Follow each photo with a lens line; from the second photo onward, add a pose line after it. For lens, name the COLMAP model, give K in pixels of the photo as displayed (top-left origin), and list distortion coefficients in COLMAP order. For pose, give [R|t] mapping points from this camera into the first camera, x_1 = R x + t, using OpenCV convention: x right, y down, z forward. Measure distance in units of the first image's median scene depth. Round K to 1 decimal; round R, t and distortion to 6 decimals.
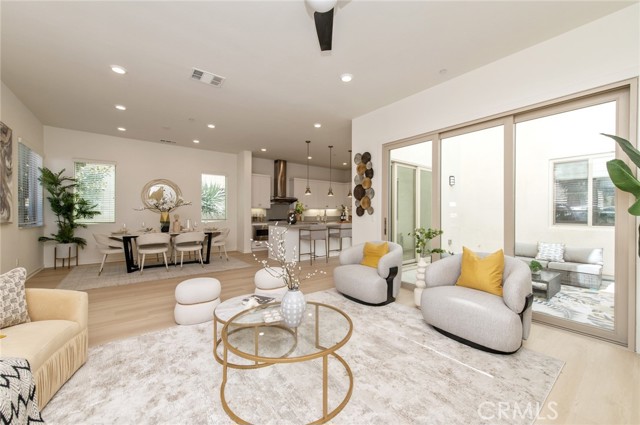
lens RADIAL K [[252.7, 0, 324.6], [0, 252.7, 210.0], [0, 0, 1]] dist [0.008487, -0.000296]
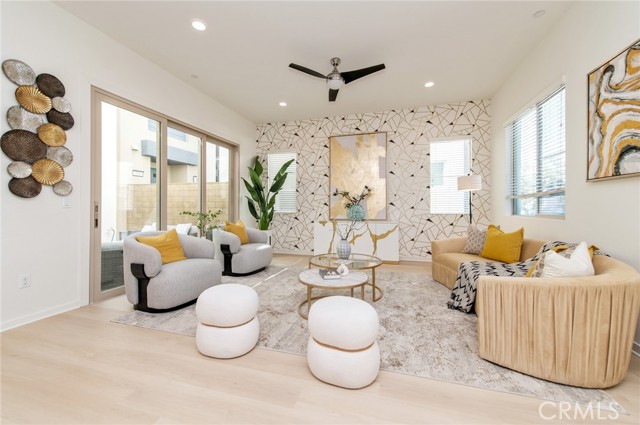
lens RADIAL K [[249.8, 0, 324.8], [0, 249.8, 209.1], [0, 0, 1]] dist [0.010839, -0.000211]
pose [[-0.579918, -0.005569, 0.814656, -0.605324], [-0.008210, 0.999966, 0.000991, 0.044679], [-0.814633, -0.006113, -0.579944, 0.858394]]
